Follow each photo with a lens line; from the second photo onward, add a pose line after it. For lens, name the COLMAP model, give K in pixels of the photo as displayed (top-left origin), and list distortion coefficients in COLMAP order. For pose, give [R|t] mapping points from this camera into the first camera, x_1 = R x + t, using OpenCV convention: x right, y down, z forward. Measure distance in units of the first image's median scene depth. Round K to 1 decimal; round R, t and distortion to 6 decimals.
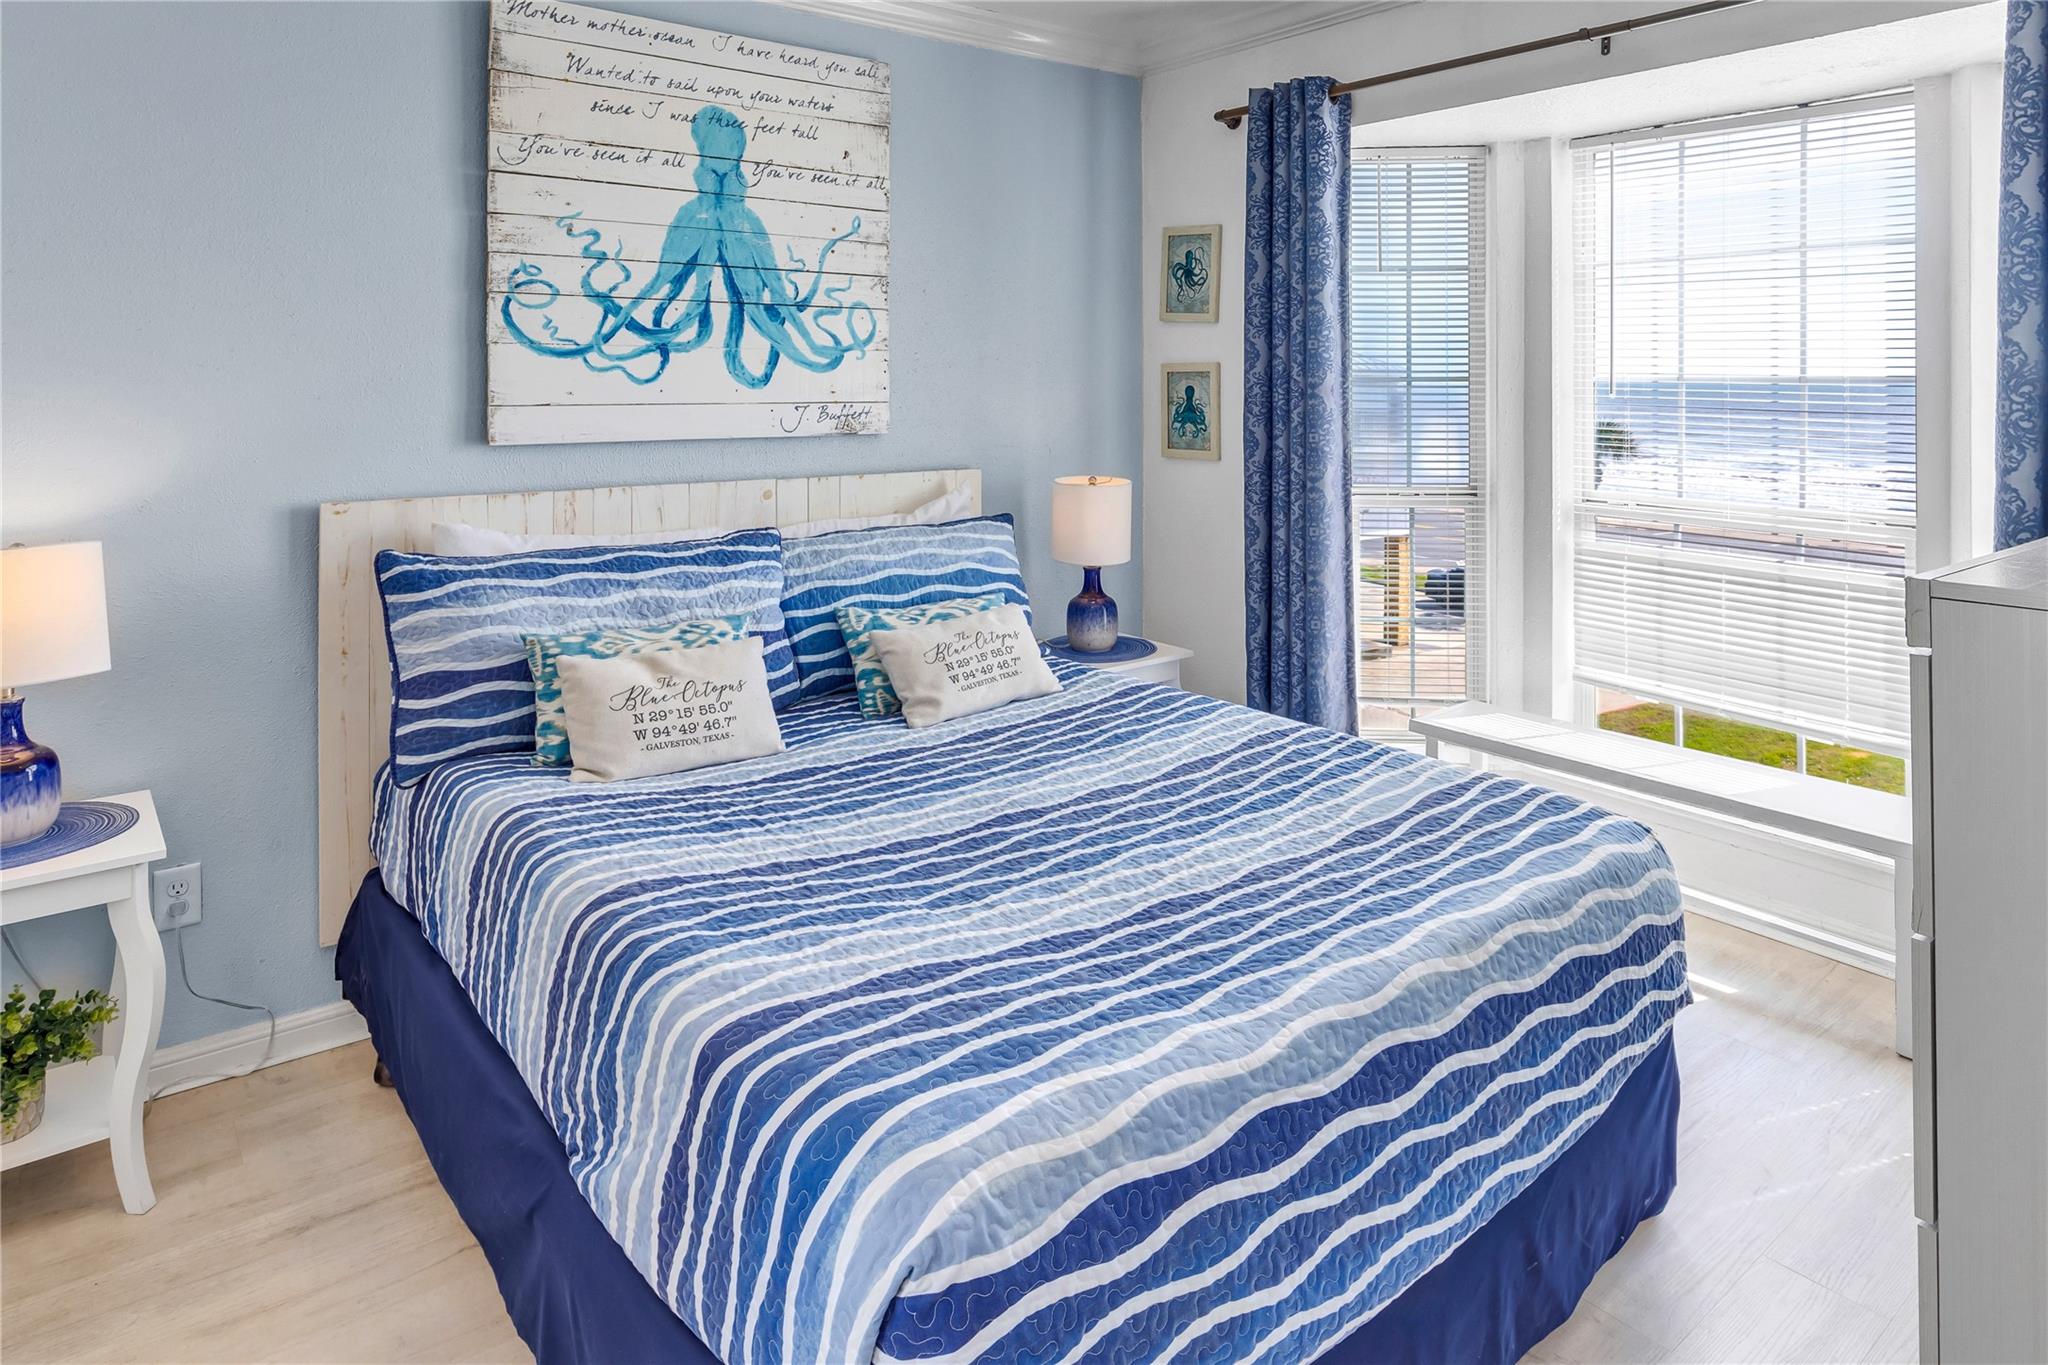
lens RADIAL K [[1239.8, 0, 1061.3], [0, 1239.8, 386.6], [0, 0, 1]] dist [-0.003343, -0.000250]
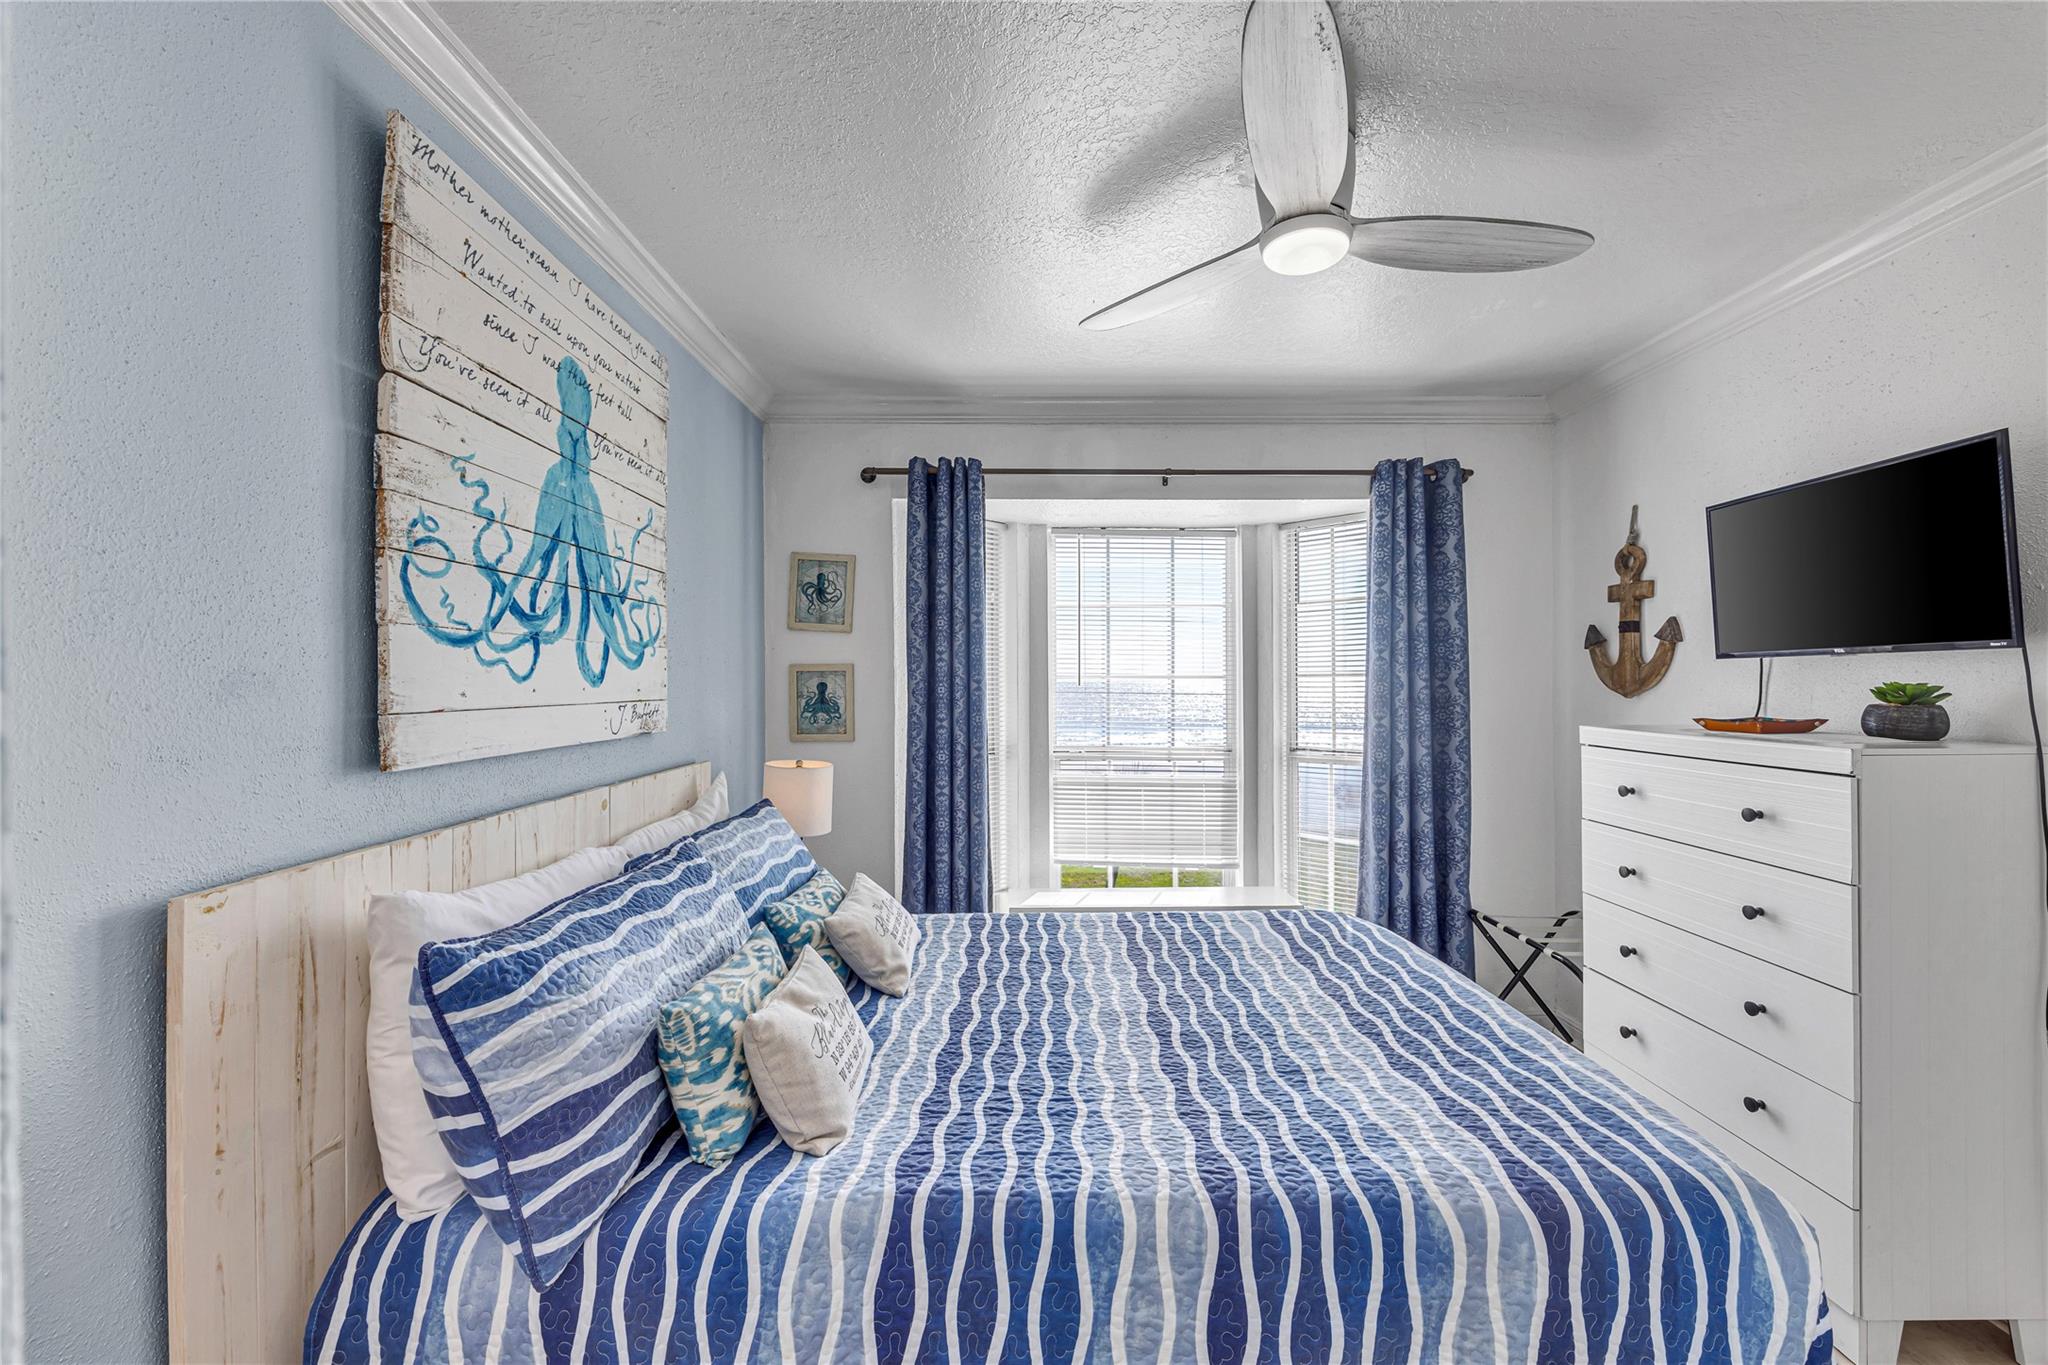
lens RADIAL K [[858.3, 0, 1024.0], [0, 858.3, 682.5], [0, 0, 1]] dist [0.000687, 0.000276]
pose [[0.616150, -0.004878, 0.787614, -0.586228], [0.006079, 0.999980, 0.001437, -0.000552], [-0.787606, 0.003902, 0.616167, 0.407959]]
